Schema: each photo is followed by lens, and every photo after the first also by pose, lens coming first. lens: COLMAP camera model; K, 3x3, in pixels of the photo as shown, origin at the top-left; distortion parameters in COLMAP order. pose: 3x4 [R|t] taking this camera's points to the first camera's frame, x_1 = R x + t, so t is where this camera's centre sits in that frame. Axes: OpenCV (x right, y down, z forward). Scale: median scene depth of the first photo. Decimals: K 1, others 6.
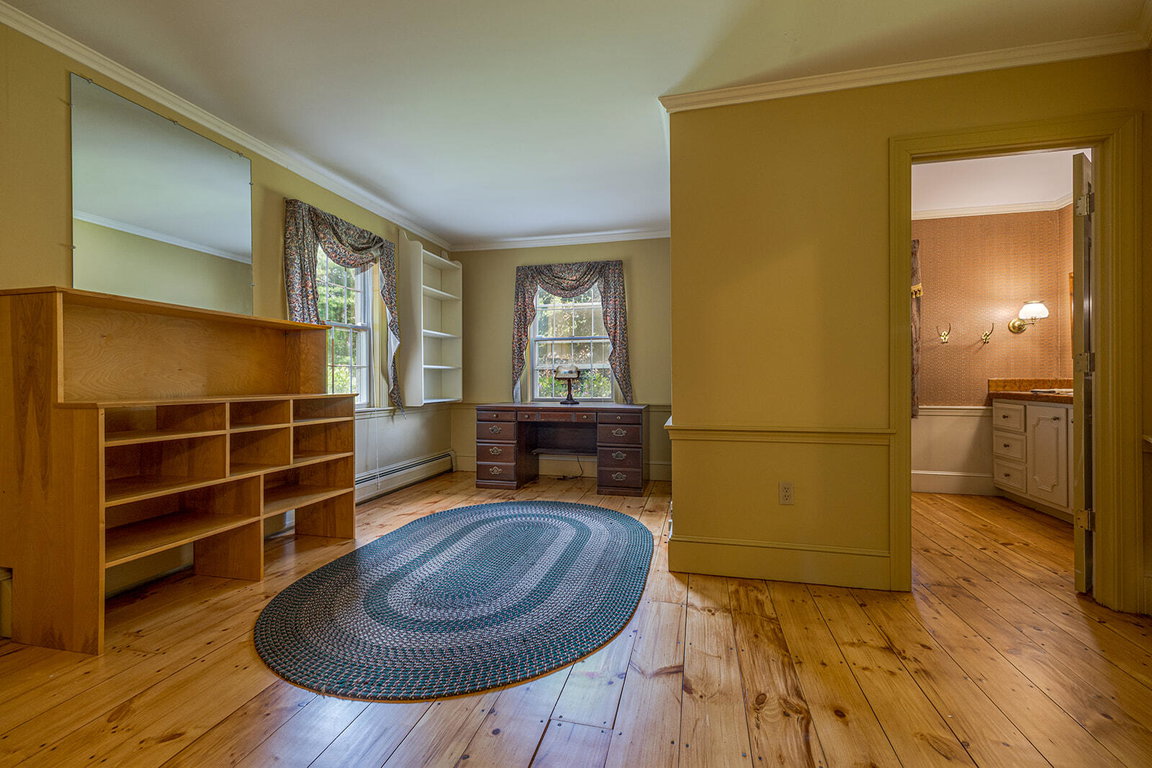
lens RADIAL K [[501.0, 0, 575.3], [0, 501.0, 378.0], [0, 0, 1]] dist [-0.001442, 0.001596]
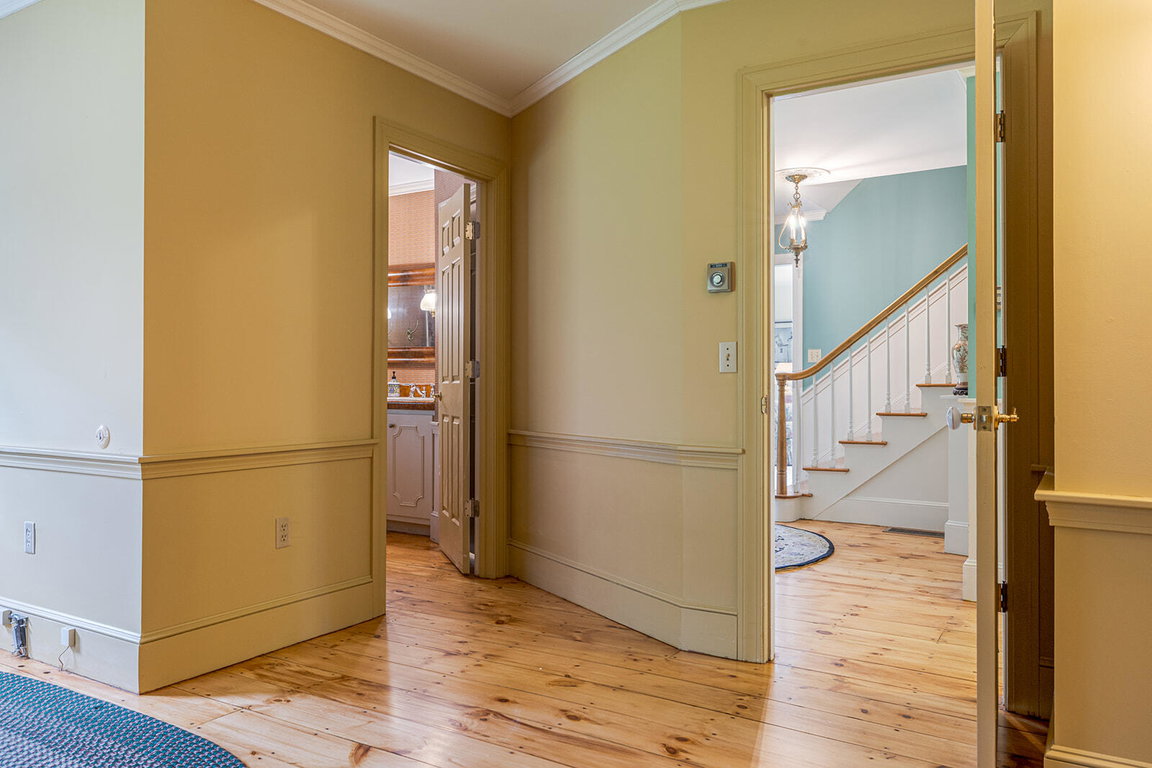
lens RADIAL K [[832.7, 0, 569.6], [0, 832.7, 378.6], [0, 0, 1]] dist [-0.006238, 0.000281]
pose [[0.311704, 0.007115, 0.950153, -0.646718], [-0.007780, 0.999958, -0.004936, -0.002825], [-0.950147, -0.005854, 0.311746, 0.186649]]
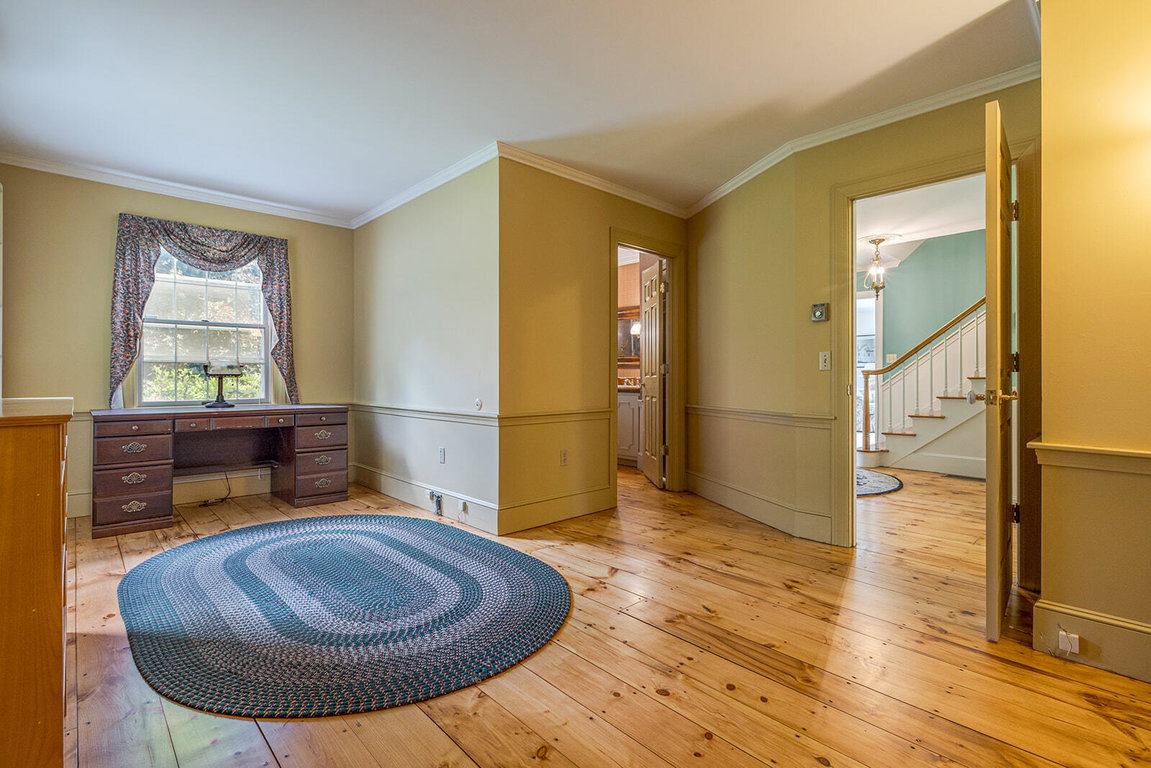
lens RADIAL K [[530.7, 0, 575.3], [0, 530.7, 378.0], [0, 0, 1]] dist [-0.004519, -0.000363]
pose [[0.547041, 0.000263, 0.837106, -0.812365], [-0.005984, 0.999976, 0.003596, -0.001325], [-0.837085, -0.006976, 0.547029, 0.152237]]
